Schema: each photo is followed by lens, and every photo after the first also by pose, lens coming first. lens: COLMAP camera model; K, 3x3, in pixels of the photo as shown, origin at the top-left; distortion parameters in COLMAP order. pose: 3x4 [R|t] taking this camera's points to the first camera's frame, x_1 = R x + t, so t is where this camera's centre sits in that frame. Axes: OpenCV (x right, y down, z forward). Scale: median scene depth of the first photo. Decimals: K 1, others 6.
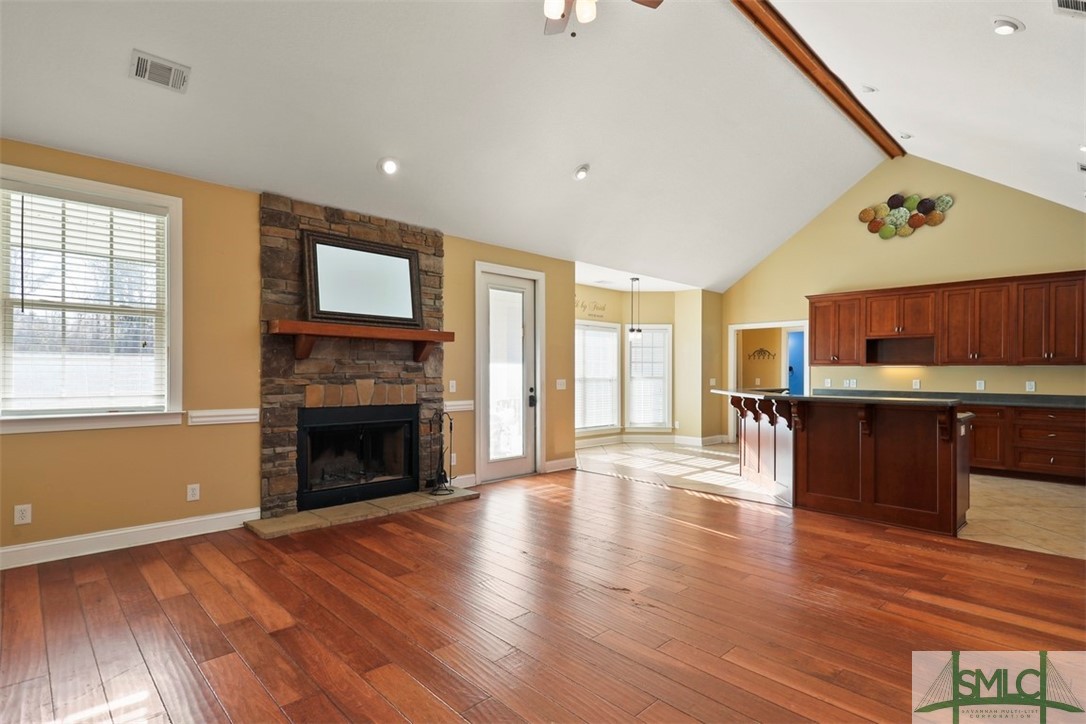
lens RADIAL K [[534.6, 0, 550.3], [0, 534.6, 365.4], [0, 0, 1]] dist [0.011967, -0.000568]
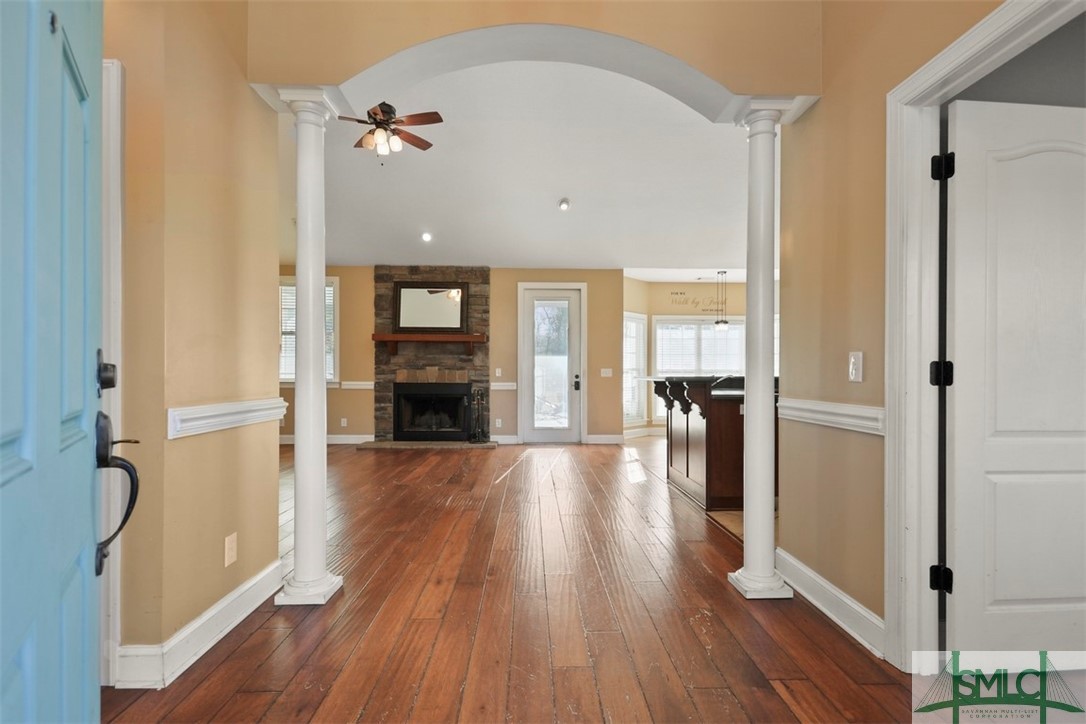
lens RADIAL K [[534.6, 0, 550.3], [0, 534.6, 365.4], [0, 0, 1]] dist [0.011967, -0.000568]
pose [[0.738527, -0.013410, -0.674091, 0.769830], [0.008857, 0.999909, -0.010188, 0.031631], [0.674166, 0.001554, 0.738578, 0.027812]]
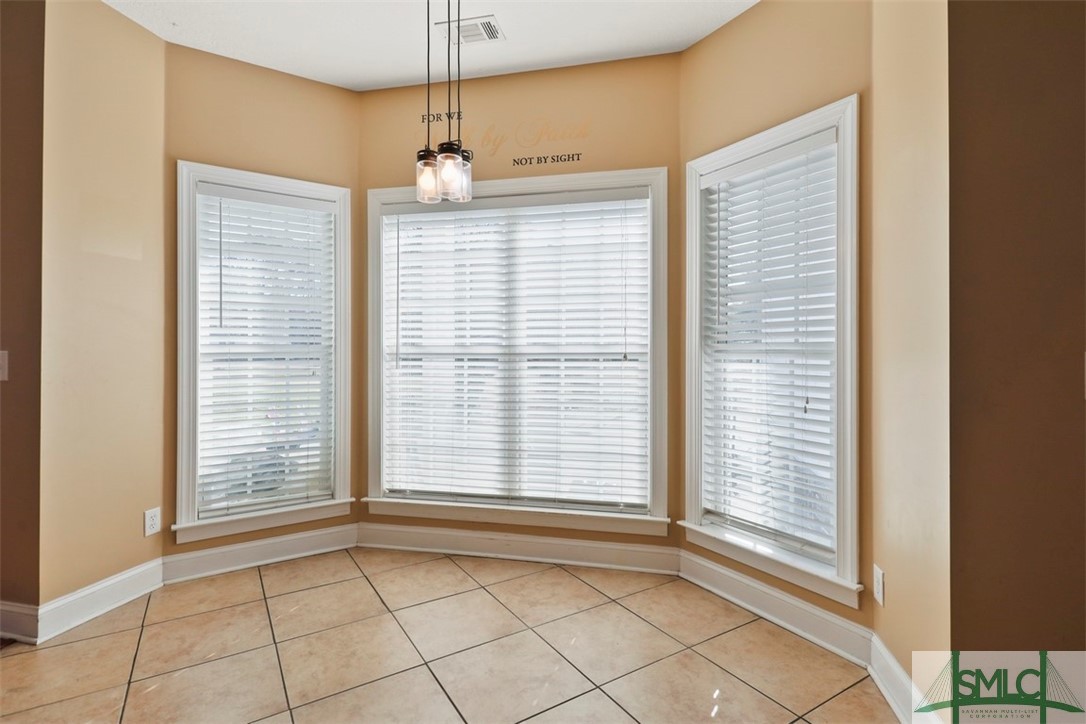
lens RADIAL K [[517.5, 0, 546.9], [0, 517.5, 351.4], [0, 0, 1]] dist [0.001530, -0.000065]
pose [[0.543301, -0.007376, -0.839506, 0.484096], [0.015070, 0.999886, 0.000967, 0.032368], [0.839403, -0.013177, 0.543350, 1.153775]]
